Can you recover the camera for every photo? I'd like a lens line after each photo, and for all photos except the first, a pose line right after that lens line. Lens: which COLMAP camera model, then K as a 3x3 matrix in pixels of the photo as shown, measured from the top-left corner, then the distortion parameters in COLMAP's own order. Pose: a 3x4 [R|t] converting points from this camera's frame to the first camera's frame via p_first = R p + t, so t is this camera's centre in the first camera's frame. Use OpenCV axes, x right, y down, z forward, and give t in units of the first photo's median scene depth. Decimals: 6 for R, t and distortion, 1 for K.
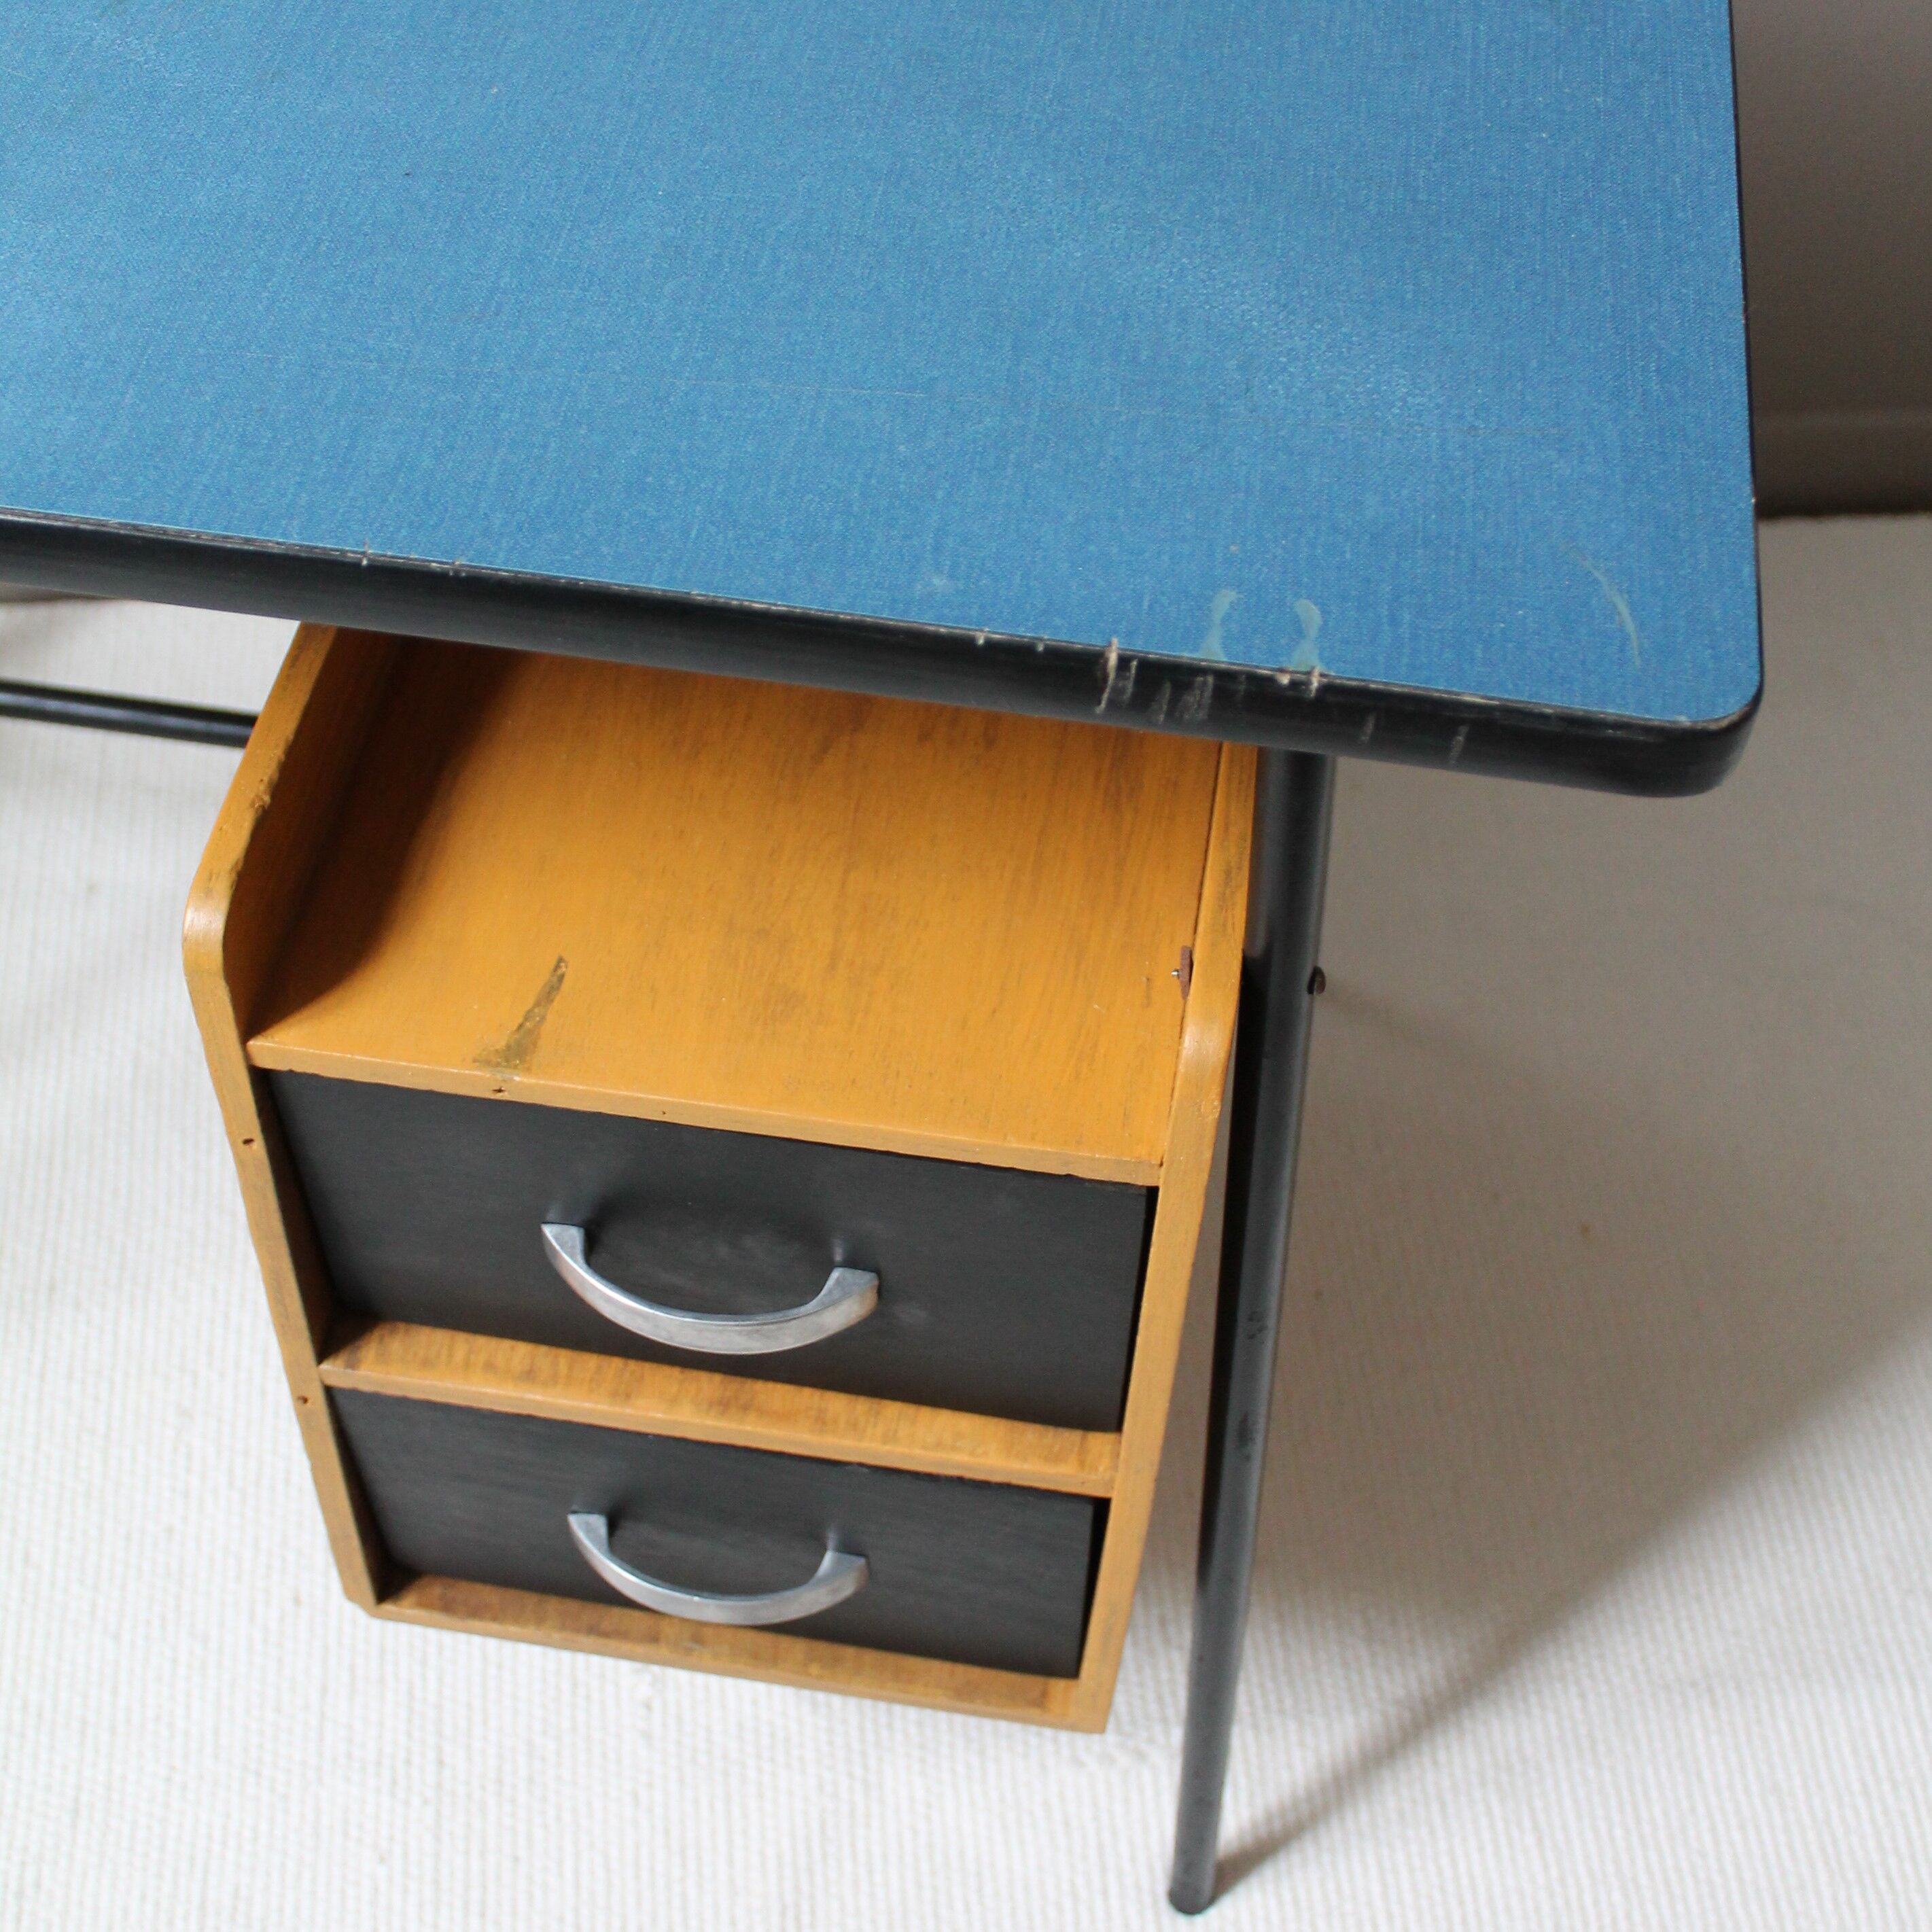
lens RADIAL K [[2696.6, 0, 1051.1], [0, 2696.6, 967.9], [0, 0, 1]] dist [-0.143797, 0.120198]
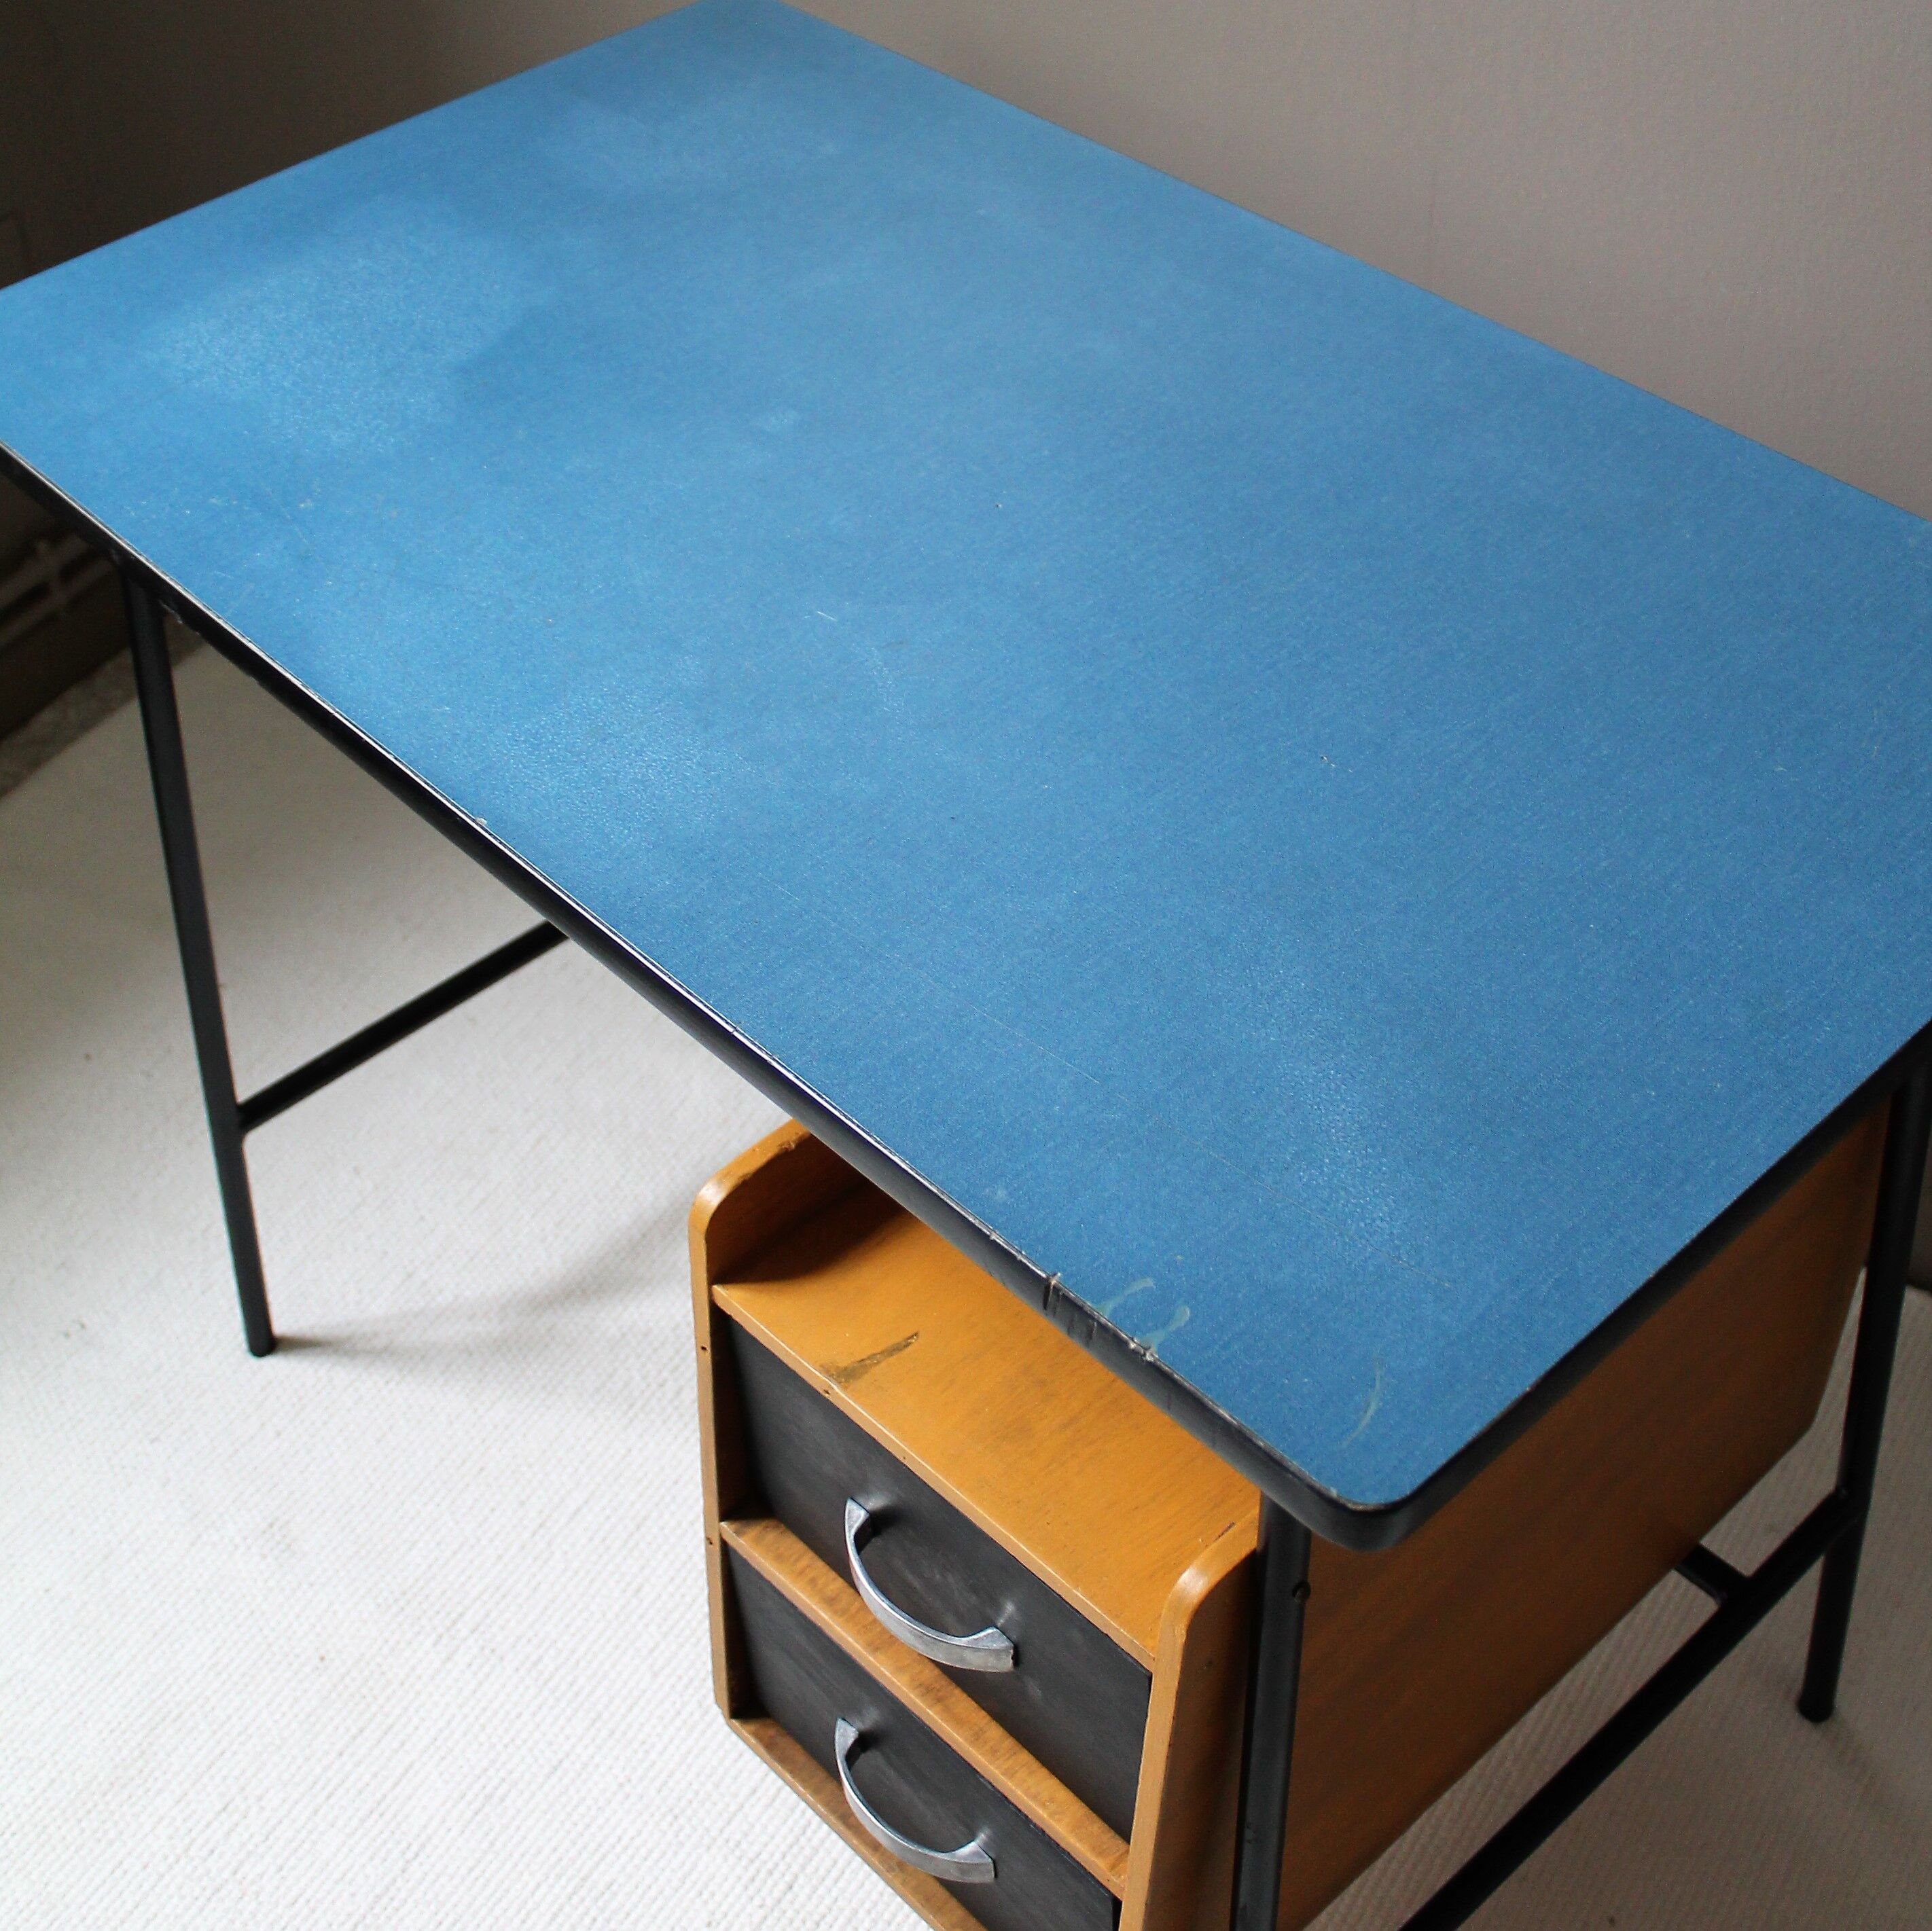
lens RADIAL K [[2696.4, 0, 1051.1], [0, 2696.4, 967.4], [0, 0, 1]] dist [-0.143797, 0.120198]
pose [[0.791407, 0.383755, -0.475822, 0.460656], [-0.457629, 0.888005, -0.044963, -0.138667], [0.405278, 0.253334, 0.878392, -0.269788]]
